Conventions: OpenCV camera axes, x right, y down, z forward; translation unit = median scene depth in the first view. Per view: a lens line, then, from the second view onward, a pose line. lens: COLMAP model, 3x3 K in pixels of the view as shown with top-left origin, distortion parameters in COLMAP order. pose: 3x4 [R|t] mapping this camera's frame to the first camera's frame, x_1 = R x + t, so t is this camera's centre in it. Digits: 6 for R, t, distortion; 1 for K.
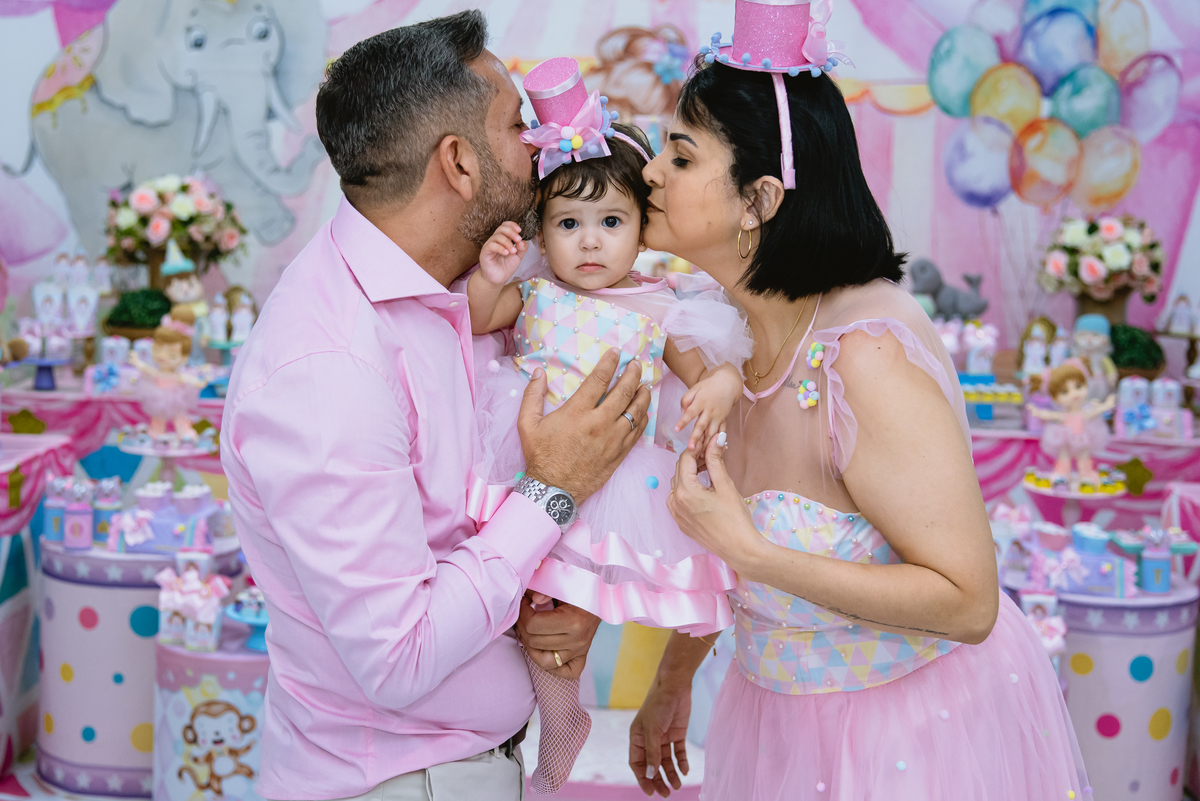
lens RADIAL K [[1866.5, 0, 552.4], [0, 1866.5, 402.7], [0, 0, 1]] dist [-0.001544, 0.000000]
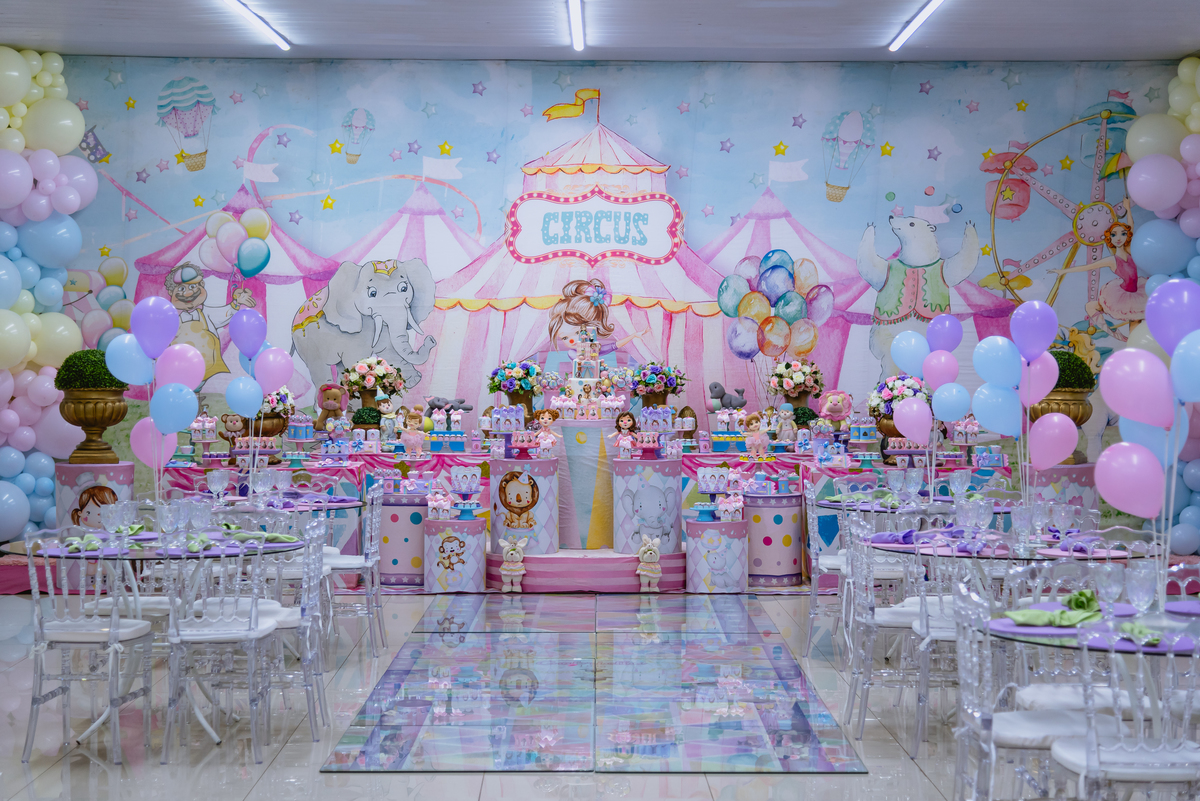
lens RADIAL K [[2322.4, 0, 573.0], [0, 2322.4, 403.4], [0, 0, 1]] dist [0.048381, 0.000000]
pose [[0.997849, -0.036171, 0.054670, -0.122347], [0.041346, 0.994453, -0.096715, 0.208818], [-0.050869, 0.098767, 0.993810, -1.739447]]
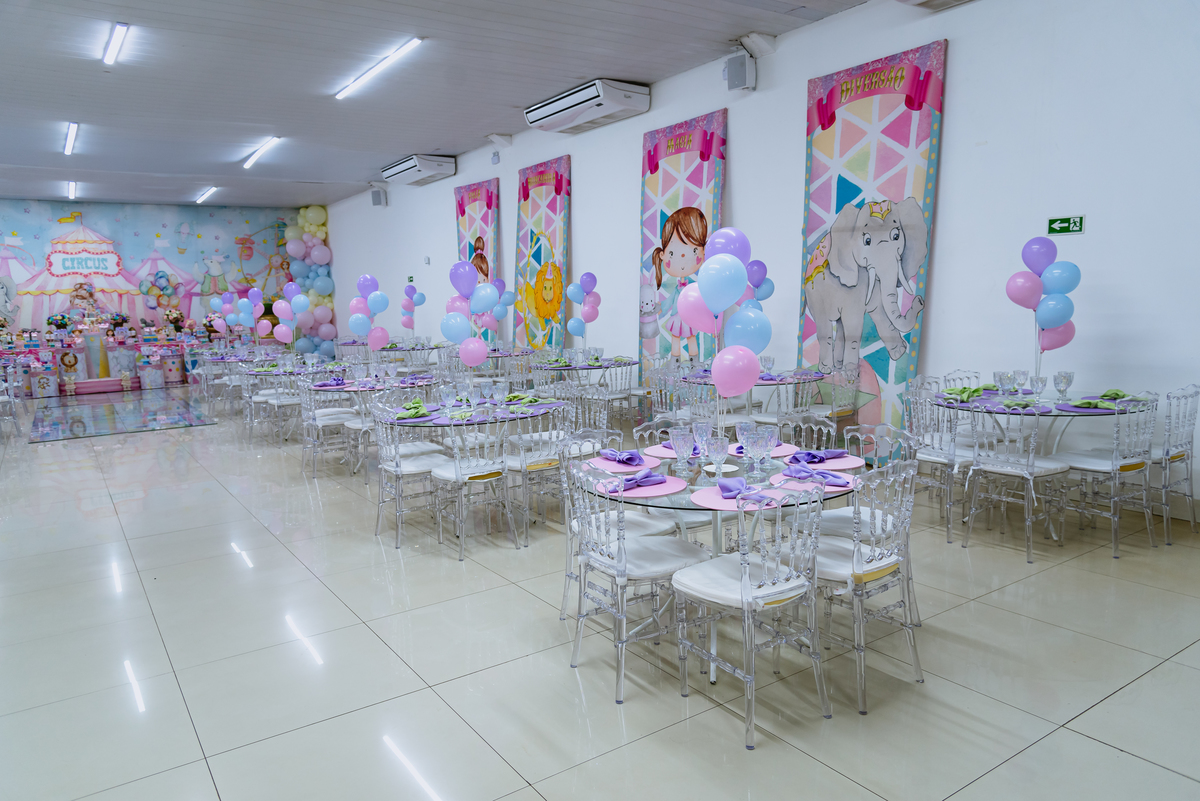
lens RADIAL K [[865.0, 0, 609.2], [0, 865.0, 408.2], [0, 0, 1]] dist [0.043989, -0.018234]
pose [[0.808659, -0.139785, 0.571430, -0.261355], [0.133428, 0.989626, 0.053264, 0.281353], [-0.572947, 0.033173, 0.818921, -2.350040]]
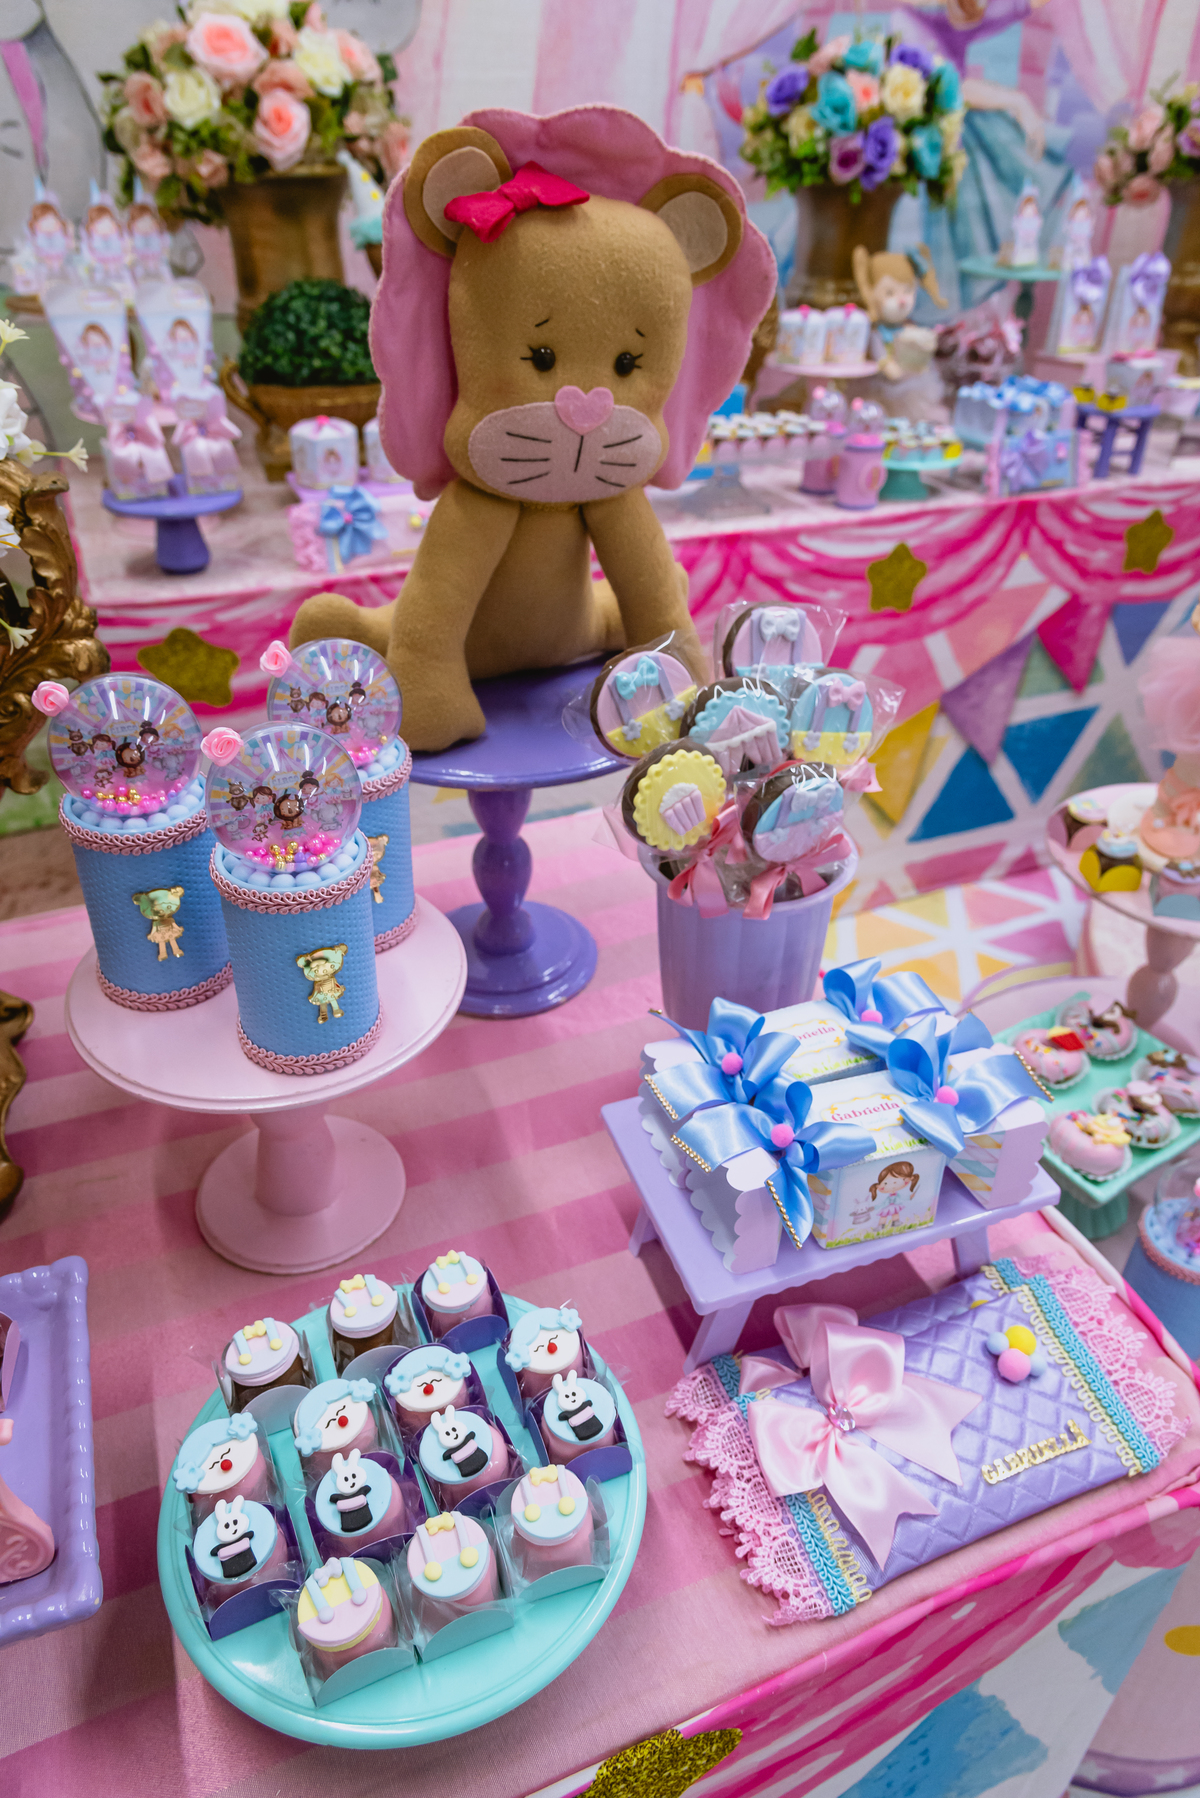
lens RADIAL K [[1170.1, 0, 590.7], [0, 1170.1, 901.5], [0, 0, 1]] dist [0.001264, -0.003011]
pose [[0.899258, -0.260665, 0.351268, -0.289277], [0.073122, 0.881328, 0.466813, -0.055856], [-0.431264, -0.394100, 0.811601, 0.677062]]
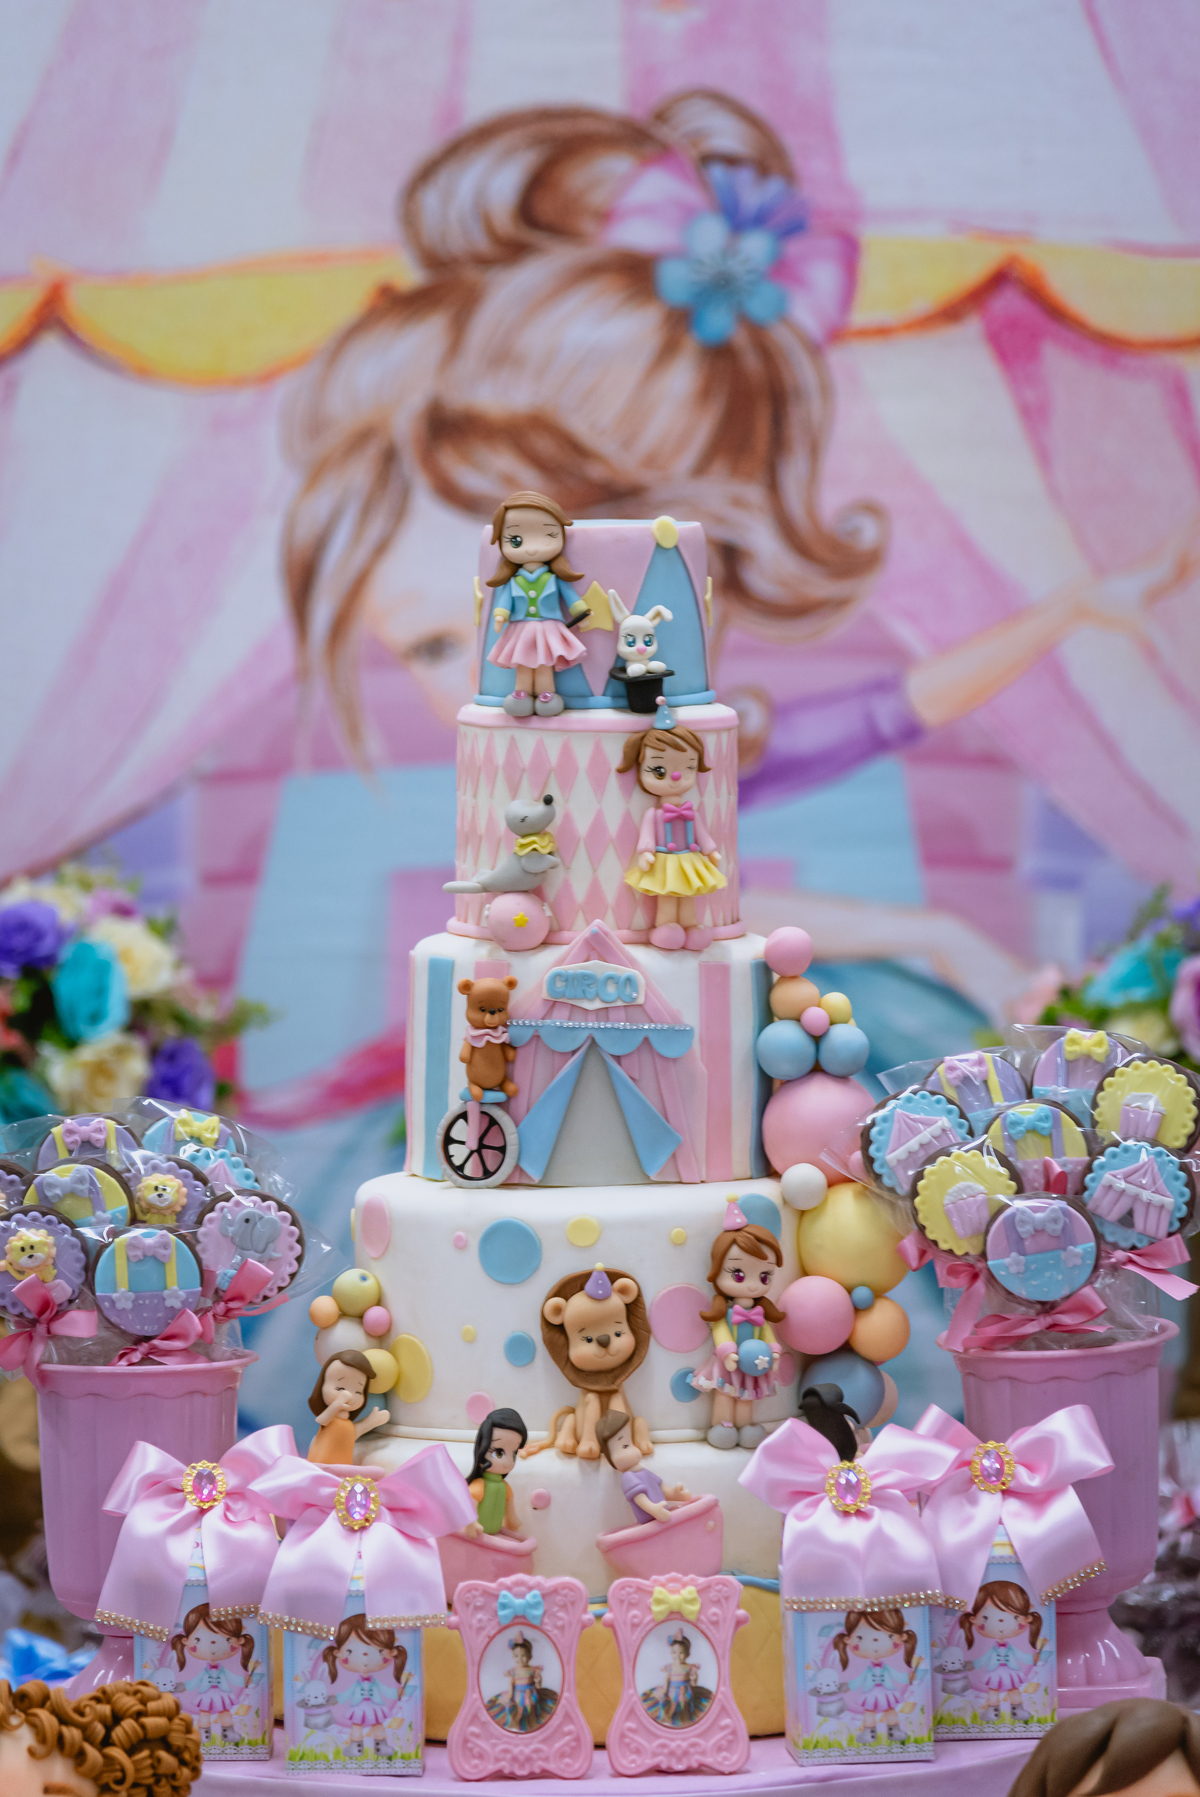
lens RADIAL K [[6462.5, 0, 599.4], [0, 6462.5, 897.0], [0, 0, 1]] dist [-0.041495, 0.000000]
pose [[0.997449, -0.060798, 0.037395, 0.013997], [0.063666, 0.994679, -0.081002, -0.042600], [-0.032272, 0.083176, 0.996012, 0.229552]]
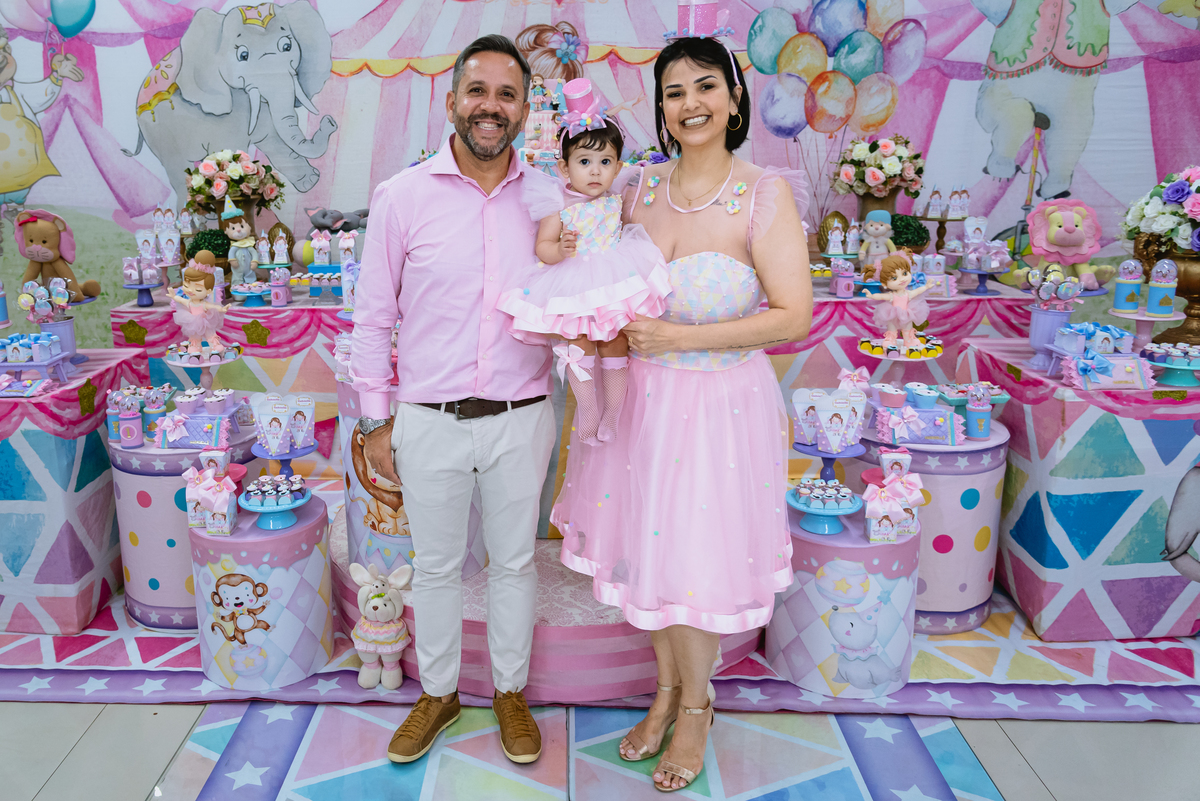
lens RADIAL K [[943.6, 0, 488.3], [0, 943.6, 355.1], [0, 0, 1]] dist [0.003784, -0.002645]
pose [[0.998010, -0.055849, -0.029262, 0.011115], [0.058606, 0.992867, 0.103831, -0.027814], [0.023254, -0.105339, 0.994164, 0.263907]]
